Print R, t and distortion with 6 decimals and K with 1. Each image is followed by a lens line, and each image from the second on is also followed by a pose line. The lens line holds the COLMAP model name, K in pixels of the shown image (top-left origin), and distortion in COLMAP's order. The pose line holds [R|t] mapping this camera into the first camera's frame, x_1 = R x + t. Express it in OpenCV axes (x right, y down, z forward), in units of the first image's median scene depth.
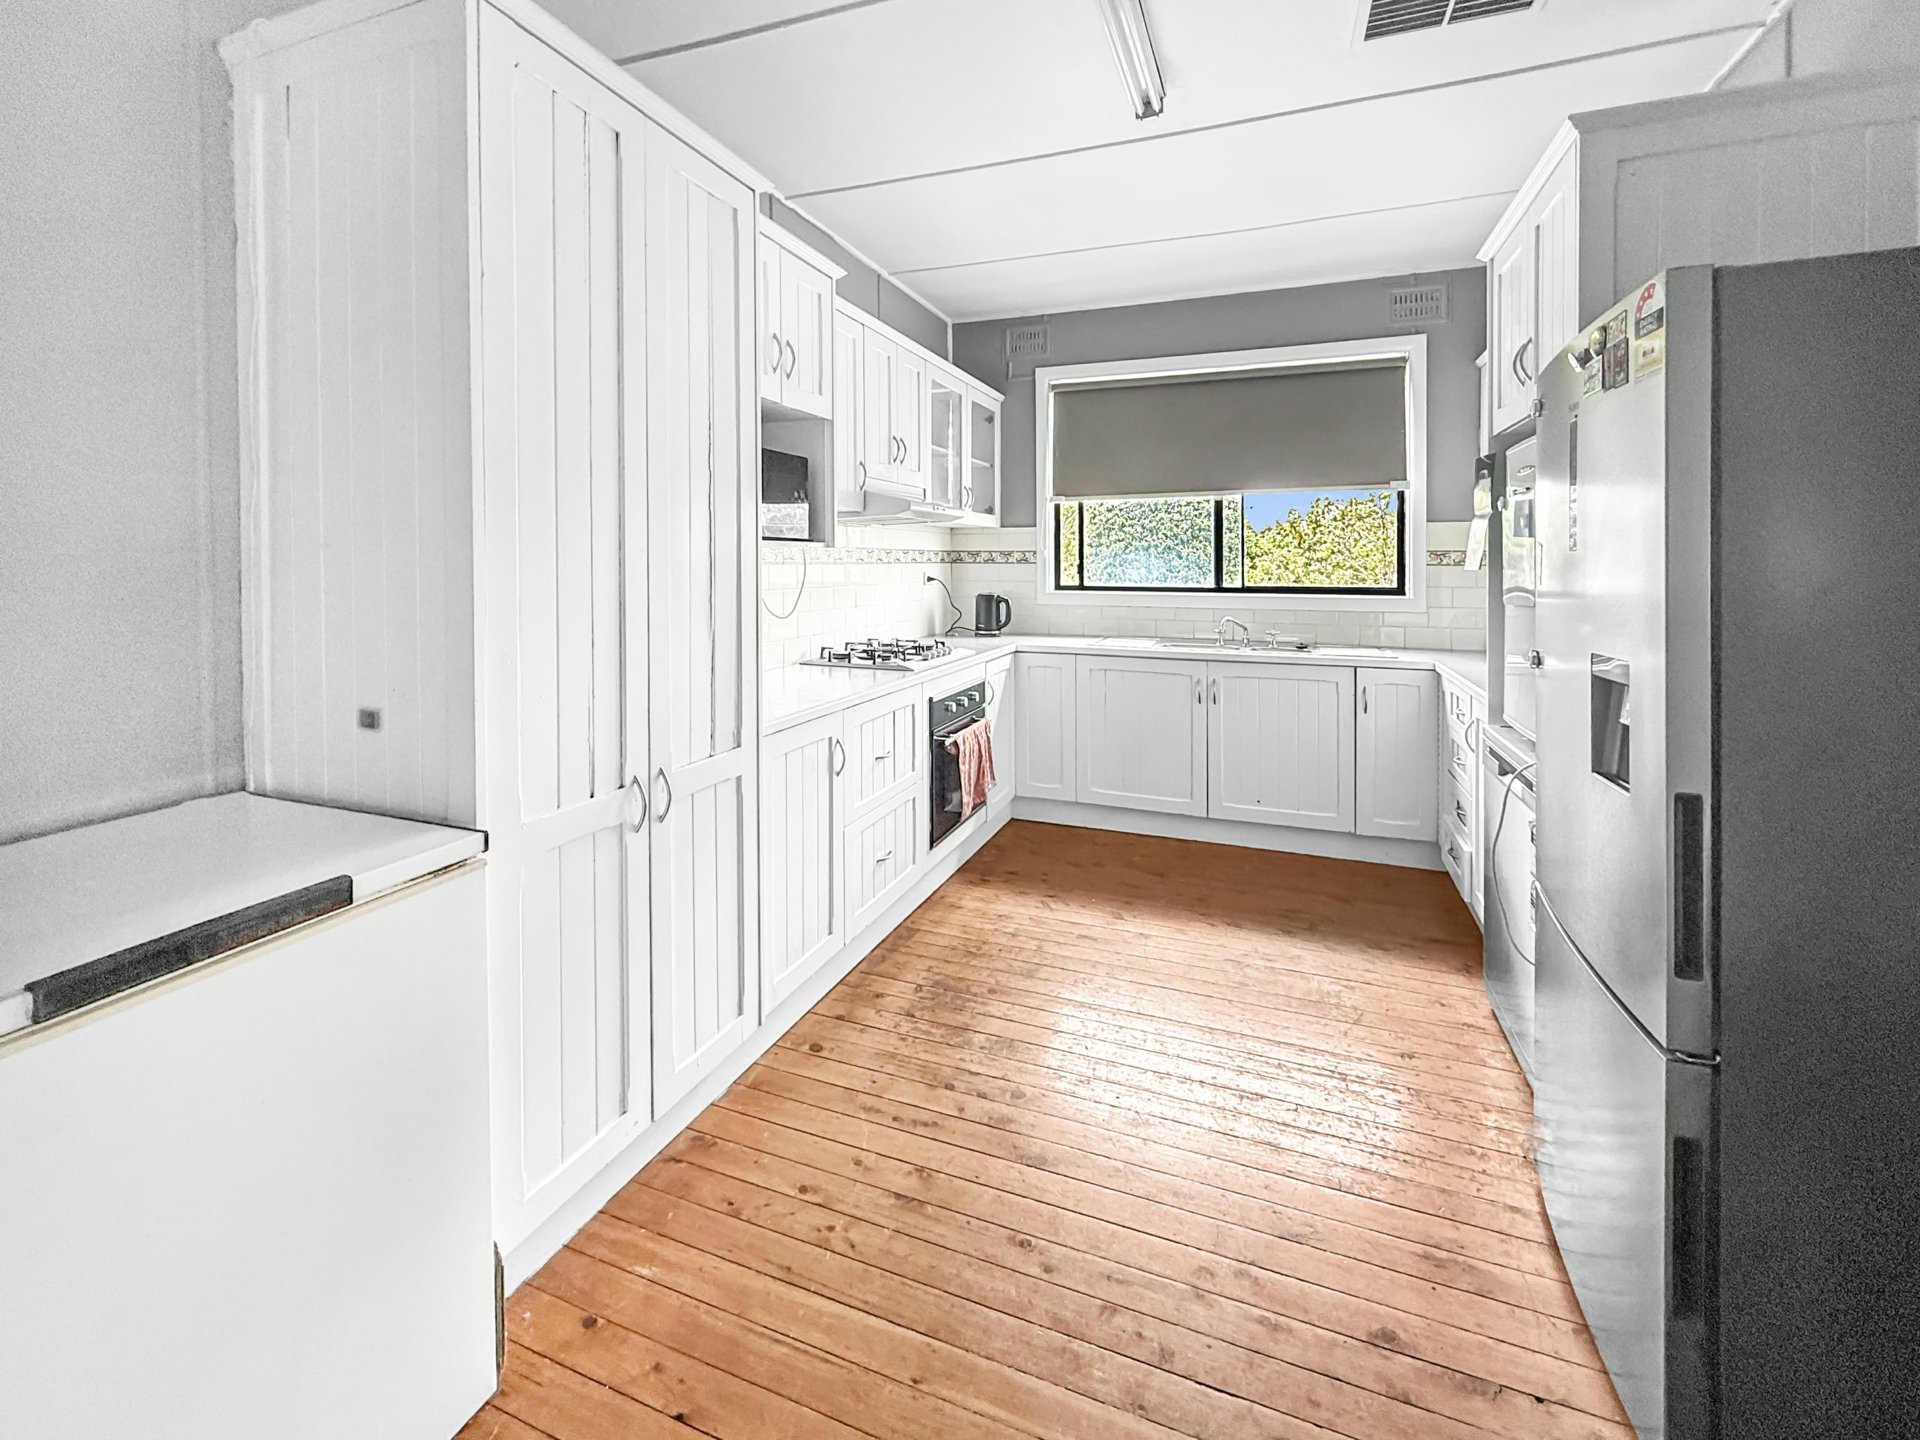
lens RADIAL K [[824.3, 0, 960.0], [0, 824.3, 720.0], [0, 0, 1]] dist [0.000740, 0.000004]
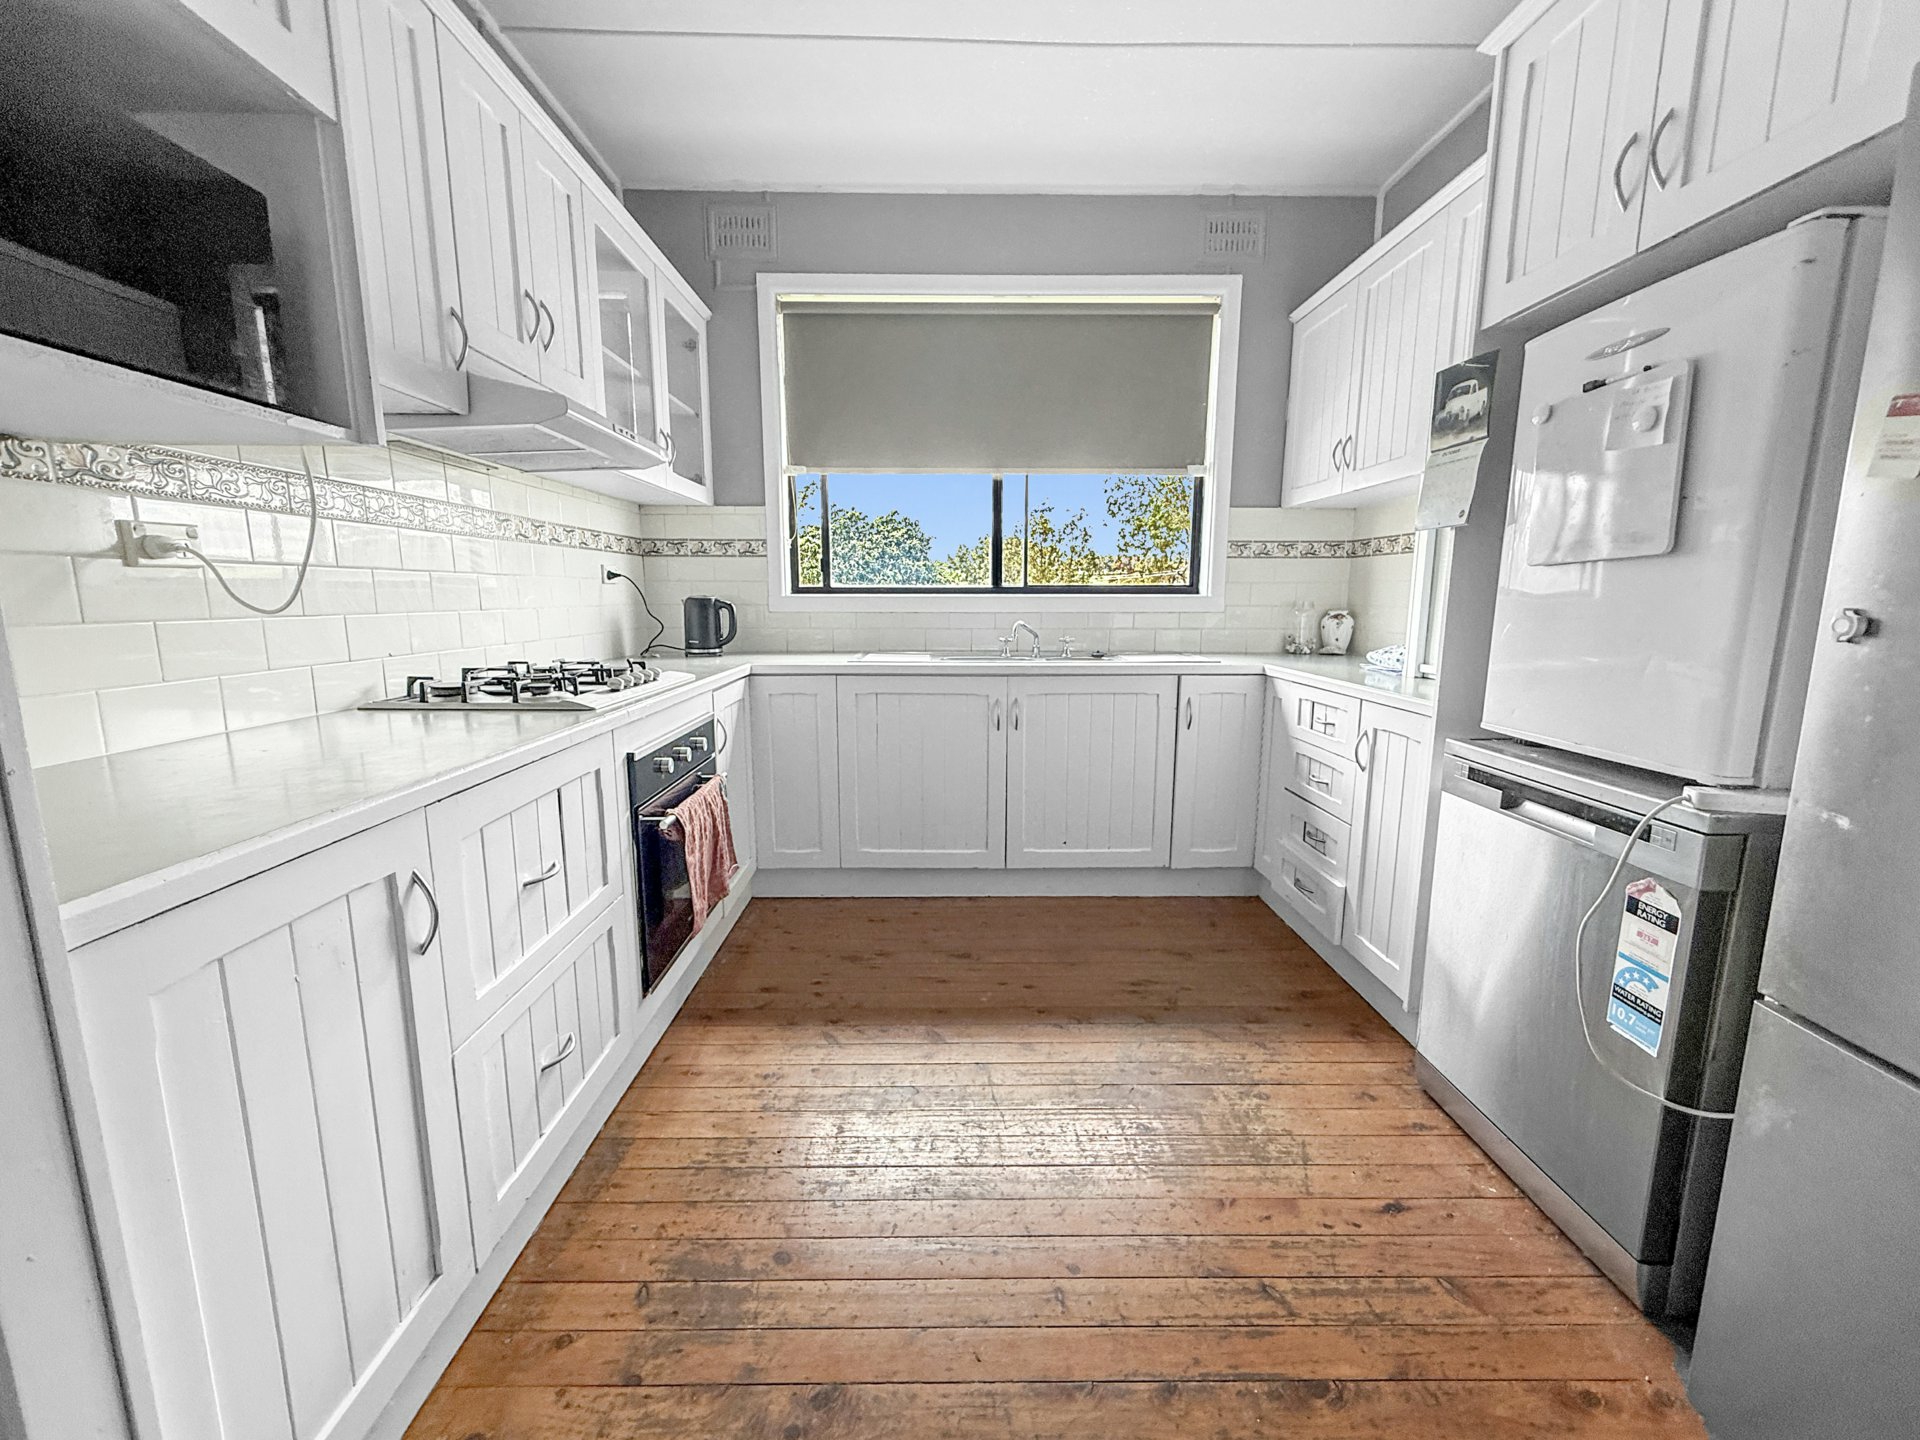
lens RADIAL K [[759.3, 0, 960.0], [0, 759.3, 720.0], [0, 0, 1]] dist [0.000348, -0.000009]
pose [[0.922598, -0.062938, 0.380593, -0.020113], [0.074584, 0.997088, -0.015914, -0.022378], [-0.378483, 0.043069, 0.924606, 0.364820]]
